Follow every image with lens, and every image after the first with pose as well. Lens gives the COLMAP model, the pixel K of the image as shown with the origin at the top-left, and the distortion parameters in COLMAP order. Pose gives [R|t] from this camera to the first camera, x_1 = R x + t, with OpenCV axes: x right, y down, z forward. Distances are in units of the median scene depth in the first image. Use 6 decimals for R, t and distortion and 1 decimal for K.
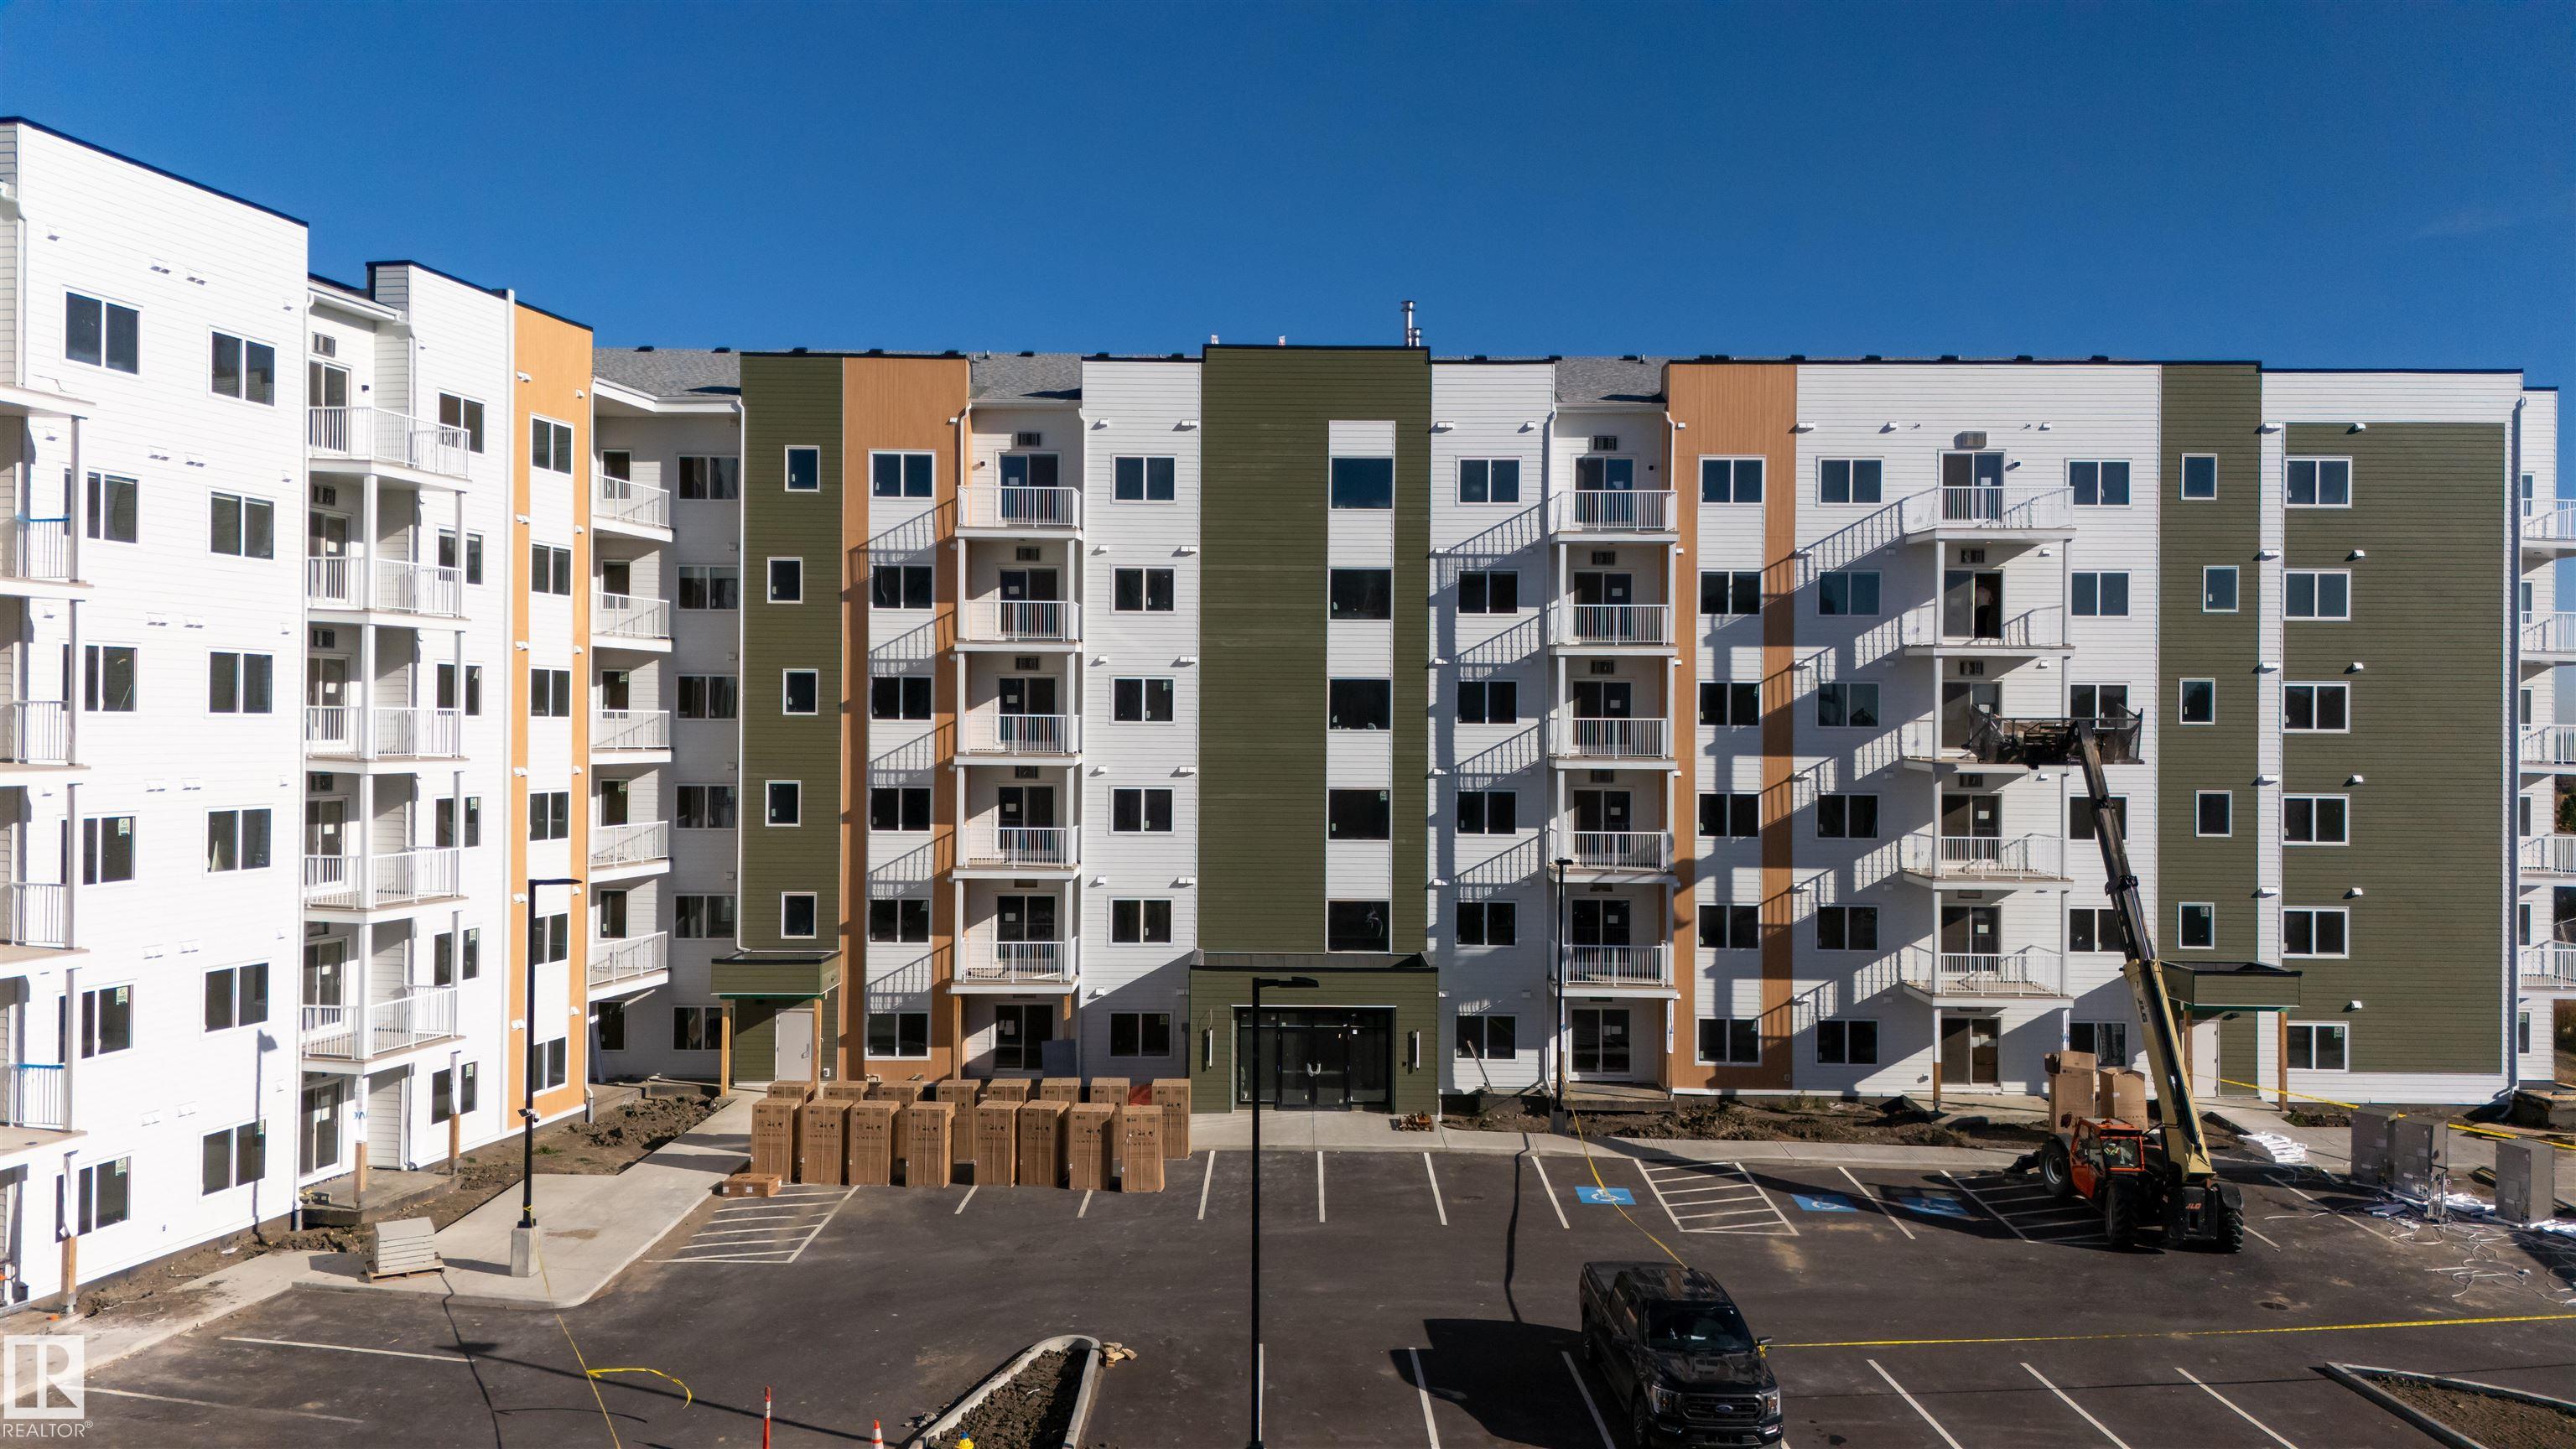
lens RADIAL K [[1899.5, 0, 1288.0], [0, 1899.5, 724.5], [0, 0, 1]] dist [0.058880, -0.051045]
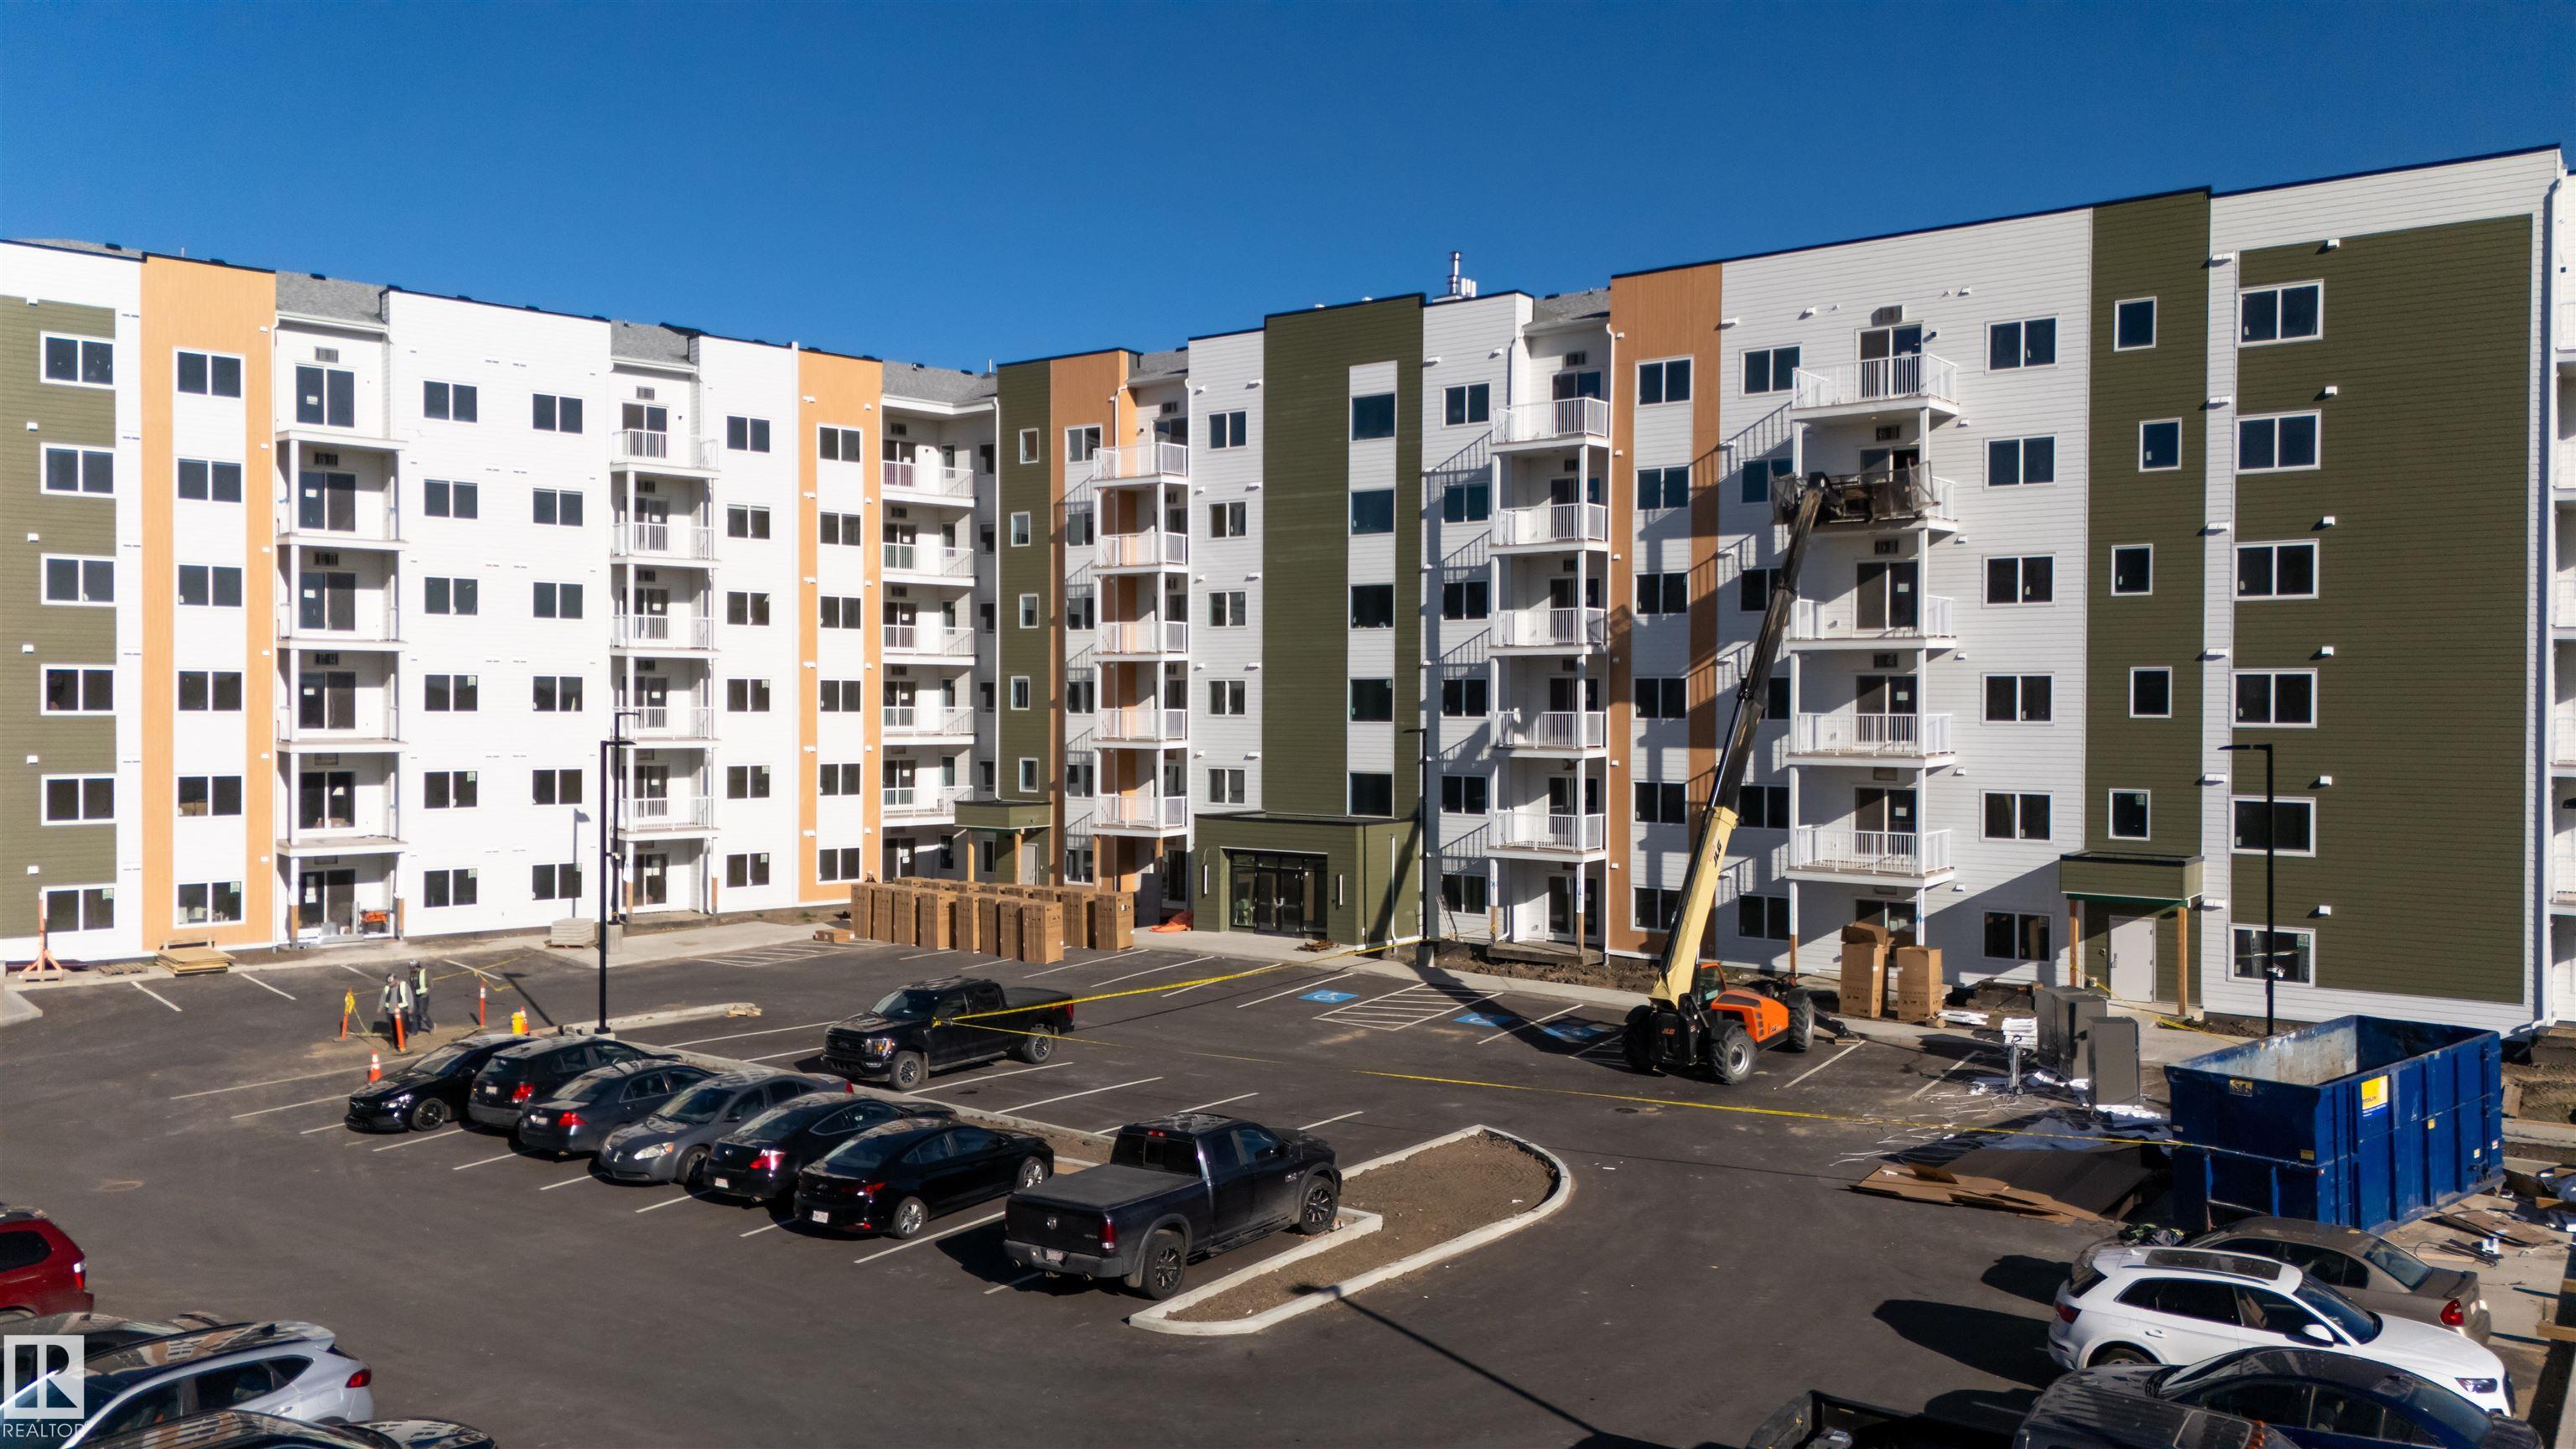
lens RADIAL K [[1888.9, 0, 1281.5], [0, 1888.9, 736.0], [0, 0, 1]] dist [0.071756, -0.065073]
pose [[0.804936, 0.006645, -0.593324, 0.689278], [0.001603, 0.999909, 0.013373, 0.054301], [0.593359, -0.011716, 0.804853, 0.022284]]
